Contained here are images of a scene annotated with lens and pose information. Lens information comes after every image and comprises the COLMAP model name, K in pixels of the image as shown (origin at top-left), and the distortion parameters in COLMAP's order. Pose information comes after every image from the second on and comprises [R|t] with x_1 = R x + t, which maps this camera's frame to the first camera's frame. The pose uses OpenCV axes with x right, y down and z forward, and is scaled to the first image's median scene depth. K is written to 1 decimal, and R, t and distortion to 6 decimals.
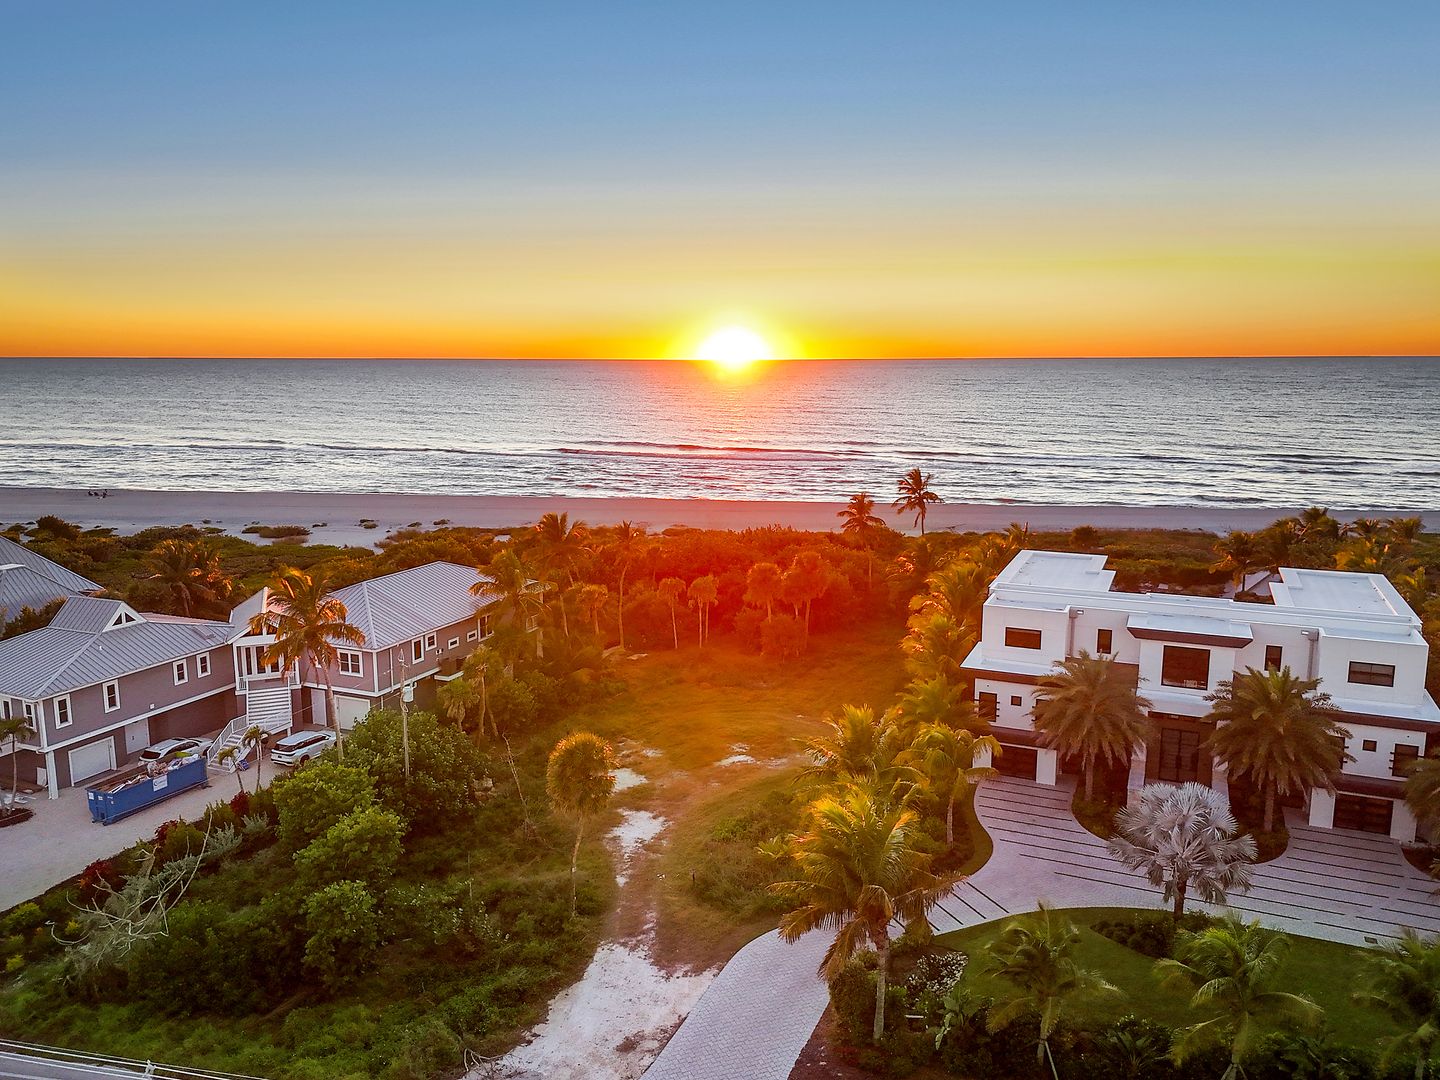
lens RADIAL K [[1061.4, 0, 720.0], [0, 1061.4, 540.0], [0, 0, 1]] dist [0.071080, -0.055587]
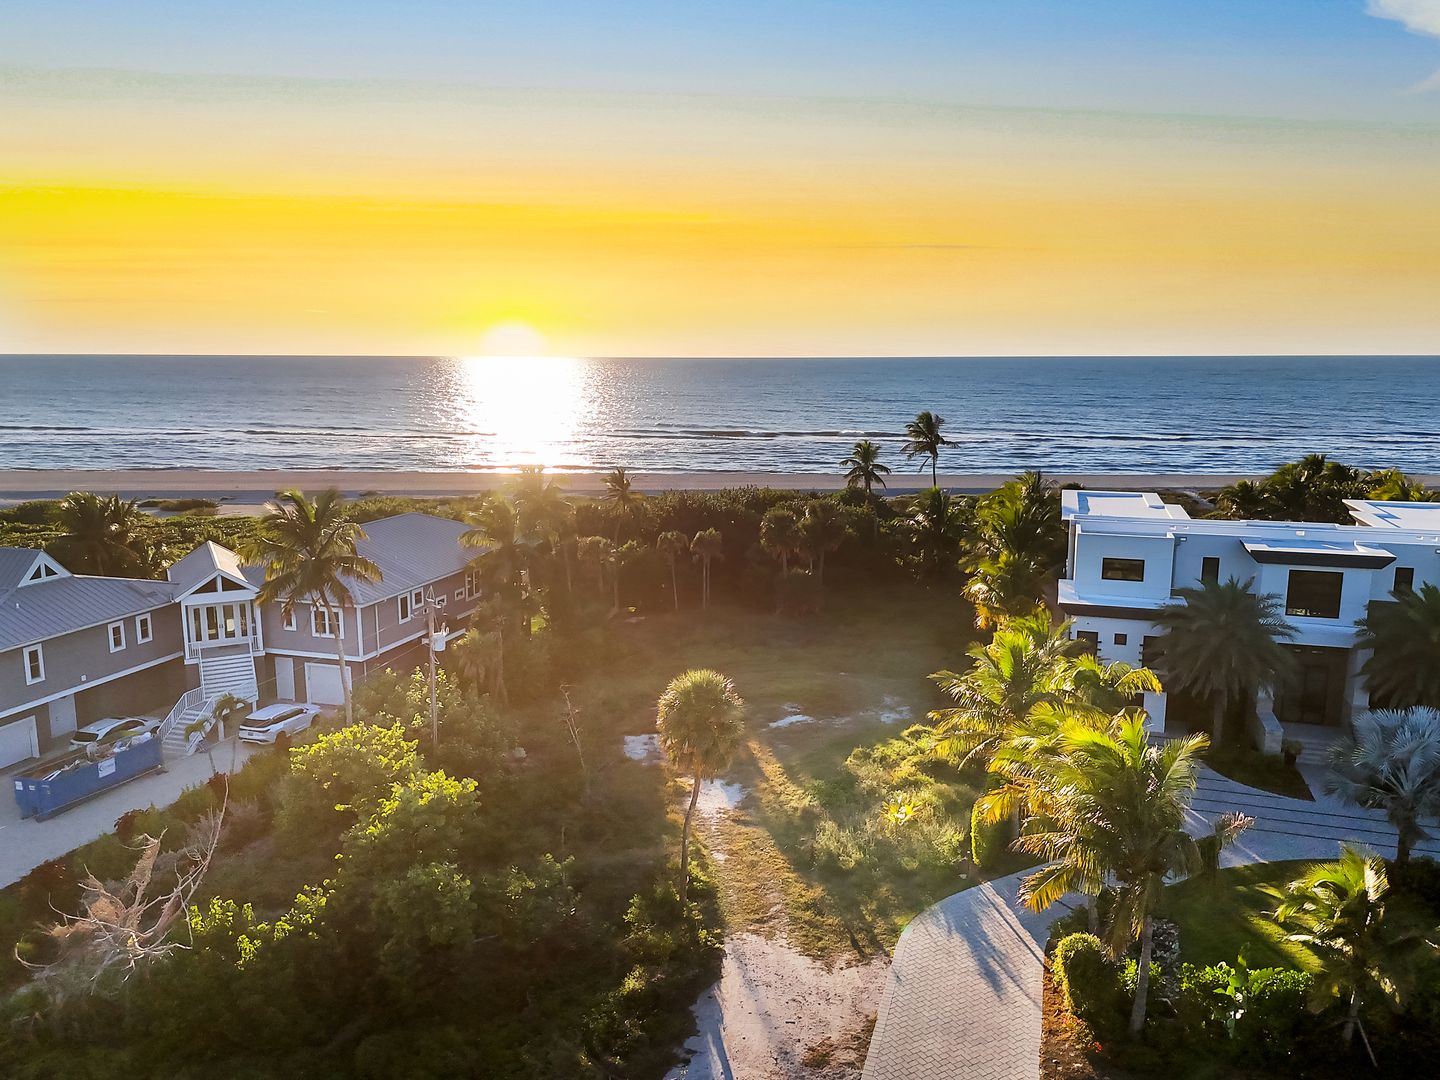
lens RADIAL K [[1061.4, 0, 720.0], [0, 1061.4, 540.0], [0, 0, 1]] dist [0.071080, -0.055587]
pose [[0.994398, -0.016856, 0.104349, -0.140352], [0.016577, 0.999856, 0.003546, 0.058196], [-0.104393, -0.001796, 0.994534, 0.148228]]
